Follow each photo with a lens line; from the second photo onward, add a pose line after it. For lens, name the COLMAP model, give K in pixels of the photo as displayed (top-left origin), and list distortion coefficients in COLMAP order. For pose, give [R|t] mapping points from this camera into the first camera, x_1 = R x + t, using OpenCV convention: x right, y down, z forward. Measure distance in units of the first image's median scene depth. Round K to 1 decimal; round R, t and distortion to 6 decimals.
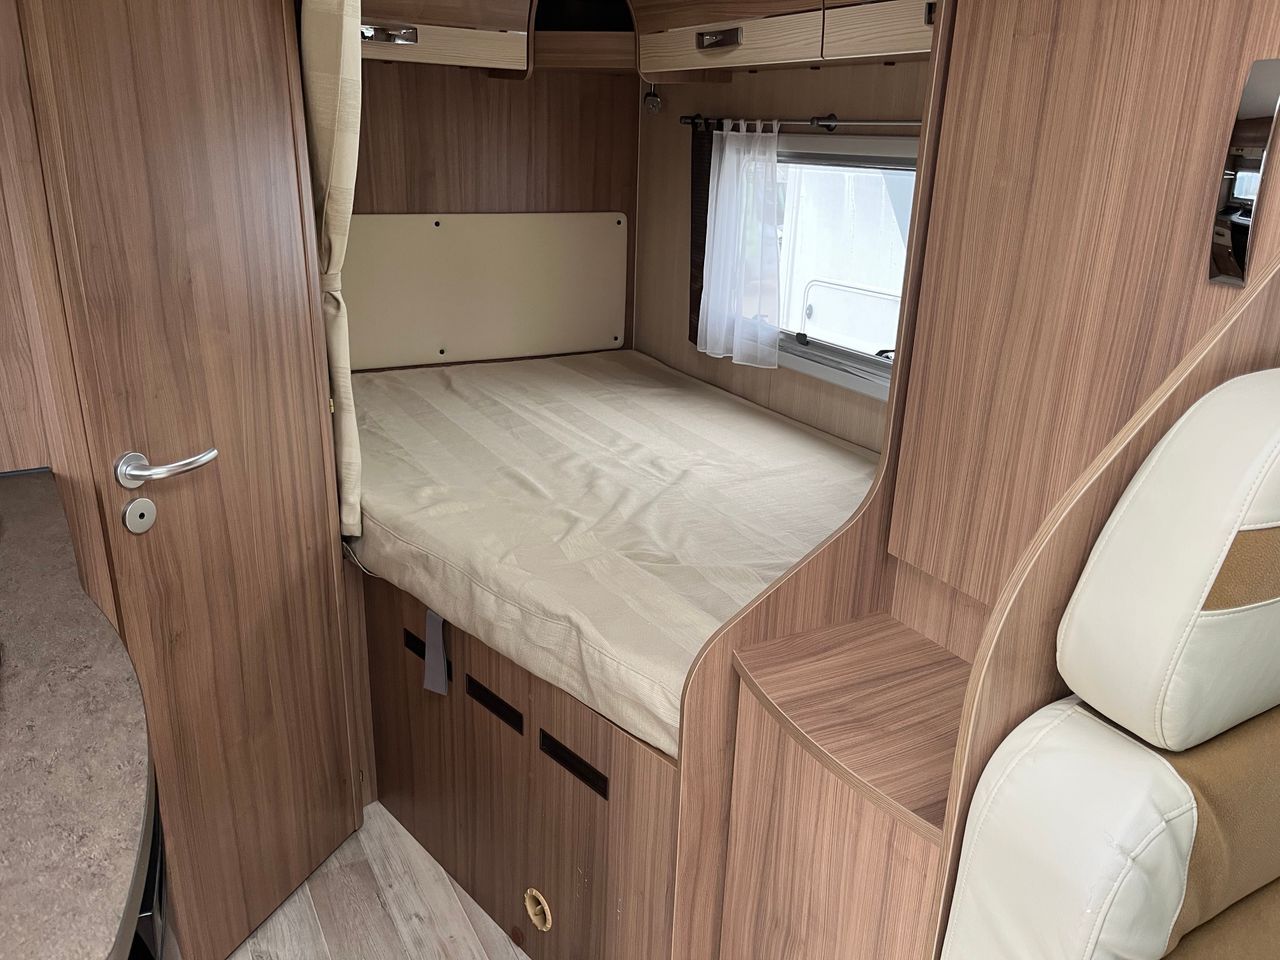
lens RADIAL K [[959.4, 0, 642.9], [0, 959.4, 494.8], [0, 0, 1]] dist [0.070529, -0.093267]
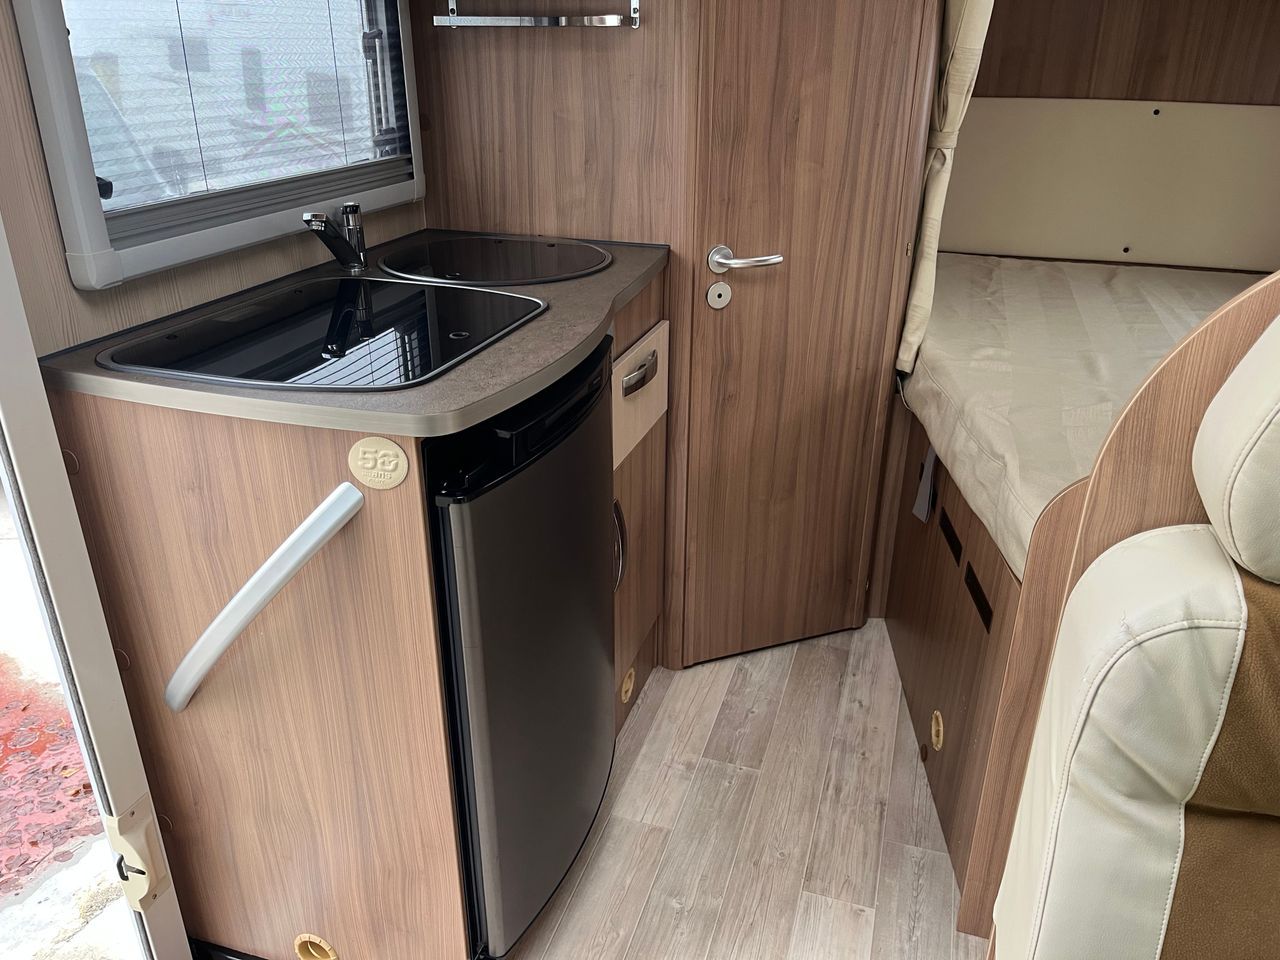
lens RADIAL K [[959.4, 0, 642.9], [0, 959.4, 494.8], [0, 0, 1]] dist [0.070529, -0.093267]
pose [[0.681750, 0.284490, -0.674005, 0.318077], [-0.240727, 0.957224, 0.160541, 0.077932], [0.690846, 0.052802, 0.721072, -0.027553]]
